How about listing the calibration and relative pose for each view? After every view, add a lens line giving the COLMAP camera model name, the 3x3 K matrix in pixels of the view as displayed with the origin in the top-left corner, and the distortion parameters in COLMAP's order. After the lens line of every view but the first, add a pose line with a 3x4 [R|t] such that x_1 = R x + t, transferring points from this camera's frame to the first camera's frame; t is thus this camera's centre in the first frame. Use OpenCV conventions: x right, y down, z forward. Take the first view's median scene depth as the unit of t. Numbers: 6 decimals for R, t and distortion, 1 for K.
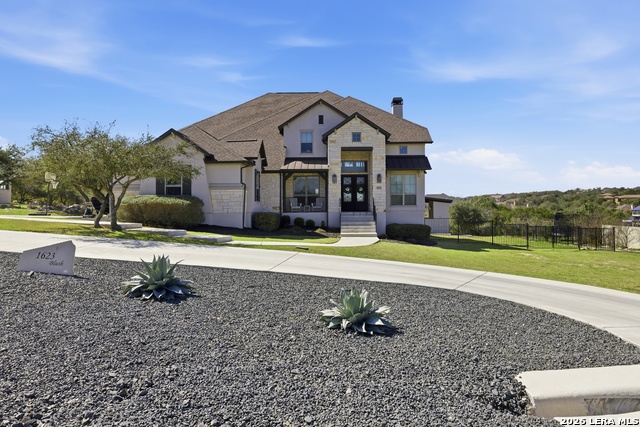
lens RADIAL K [[419.3, 0, 319.9], [0, 419.3, 213.5], [0, 0, 1]] dist [-0.001785, -0.000128]
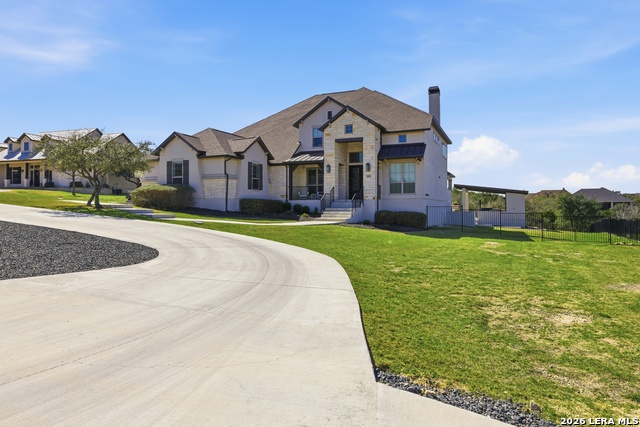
lens RADIAL K [[389.9, 0, 320.0], [0, 389.9, 213.1], [0, 0, 1]] dist [-0.000646, -0.000259]
pose [[0.922145, 0.012621, -0.386639, 0.404850], [-0.009317, 0.999902, 0.010416, 0.021654], [0.386733, -0.006003, 0.922172, 0.057549]]
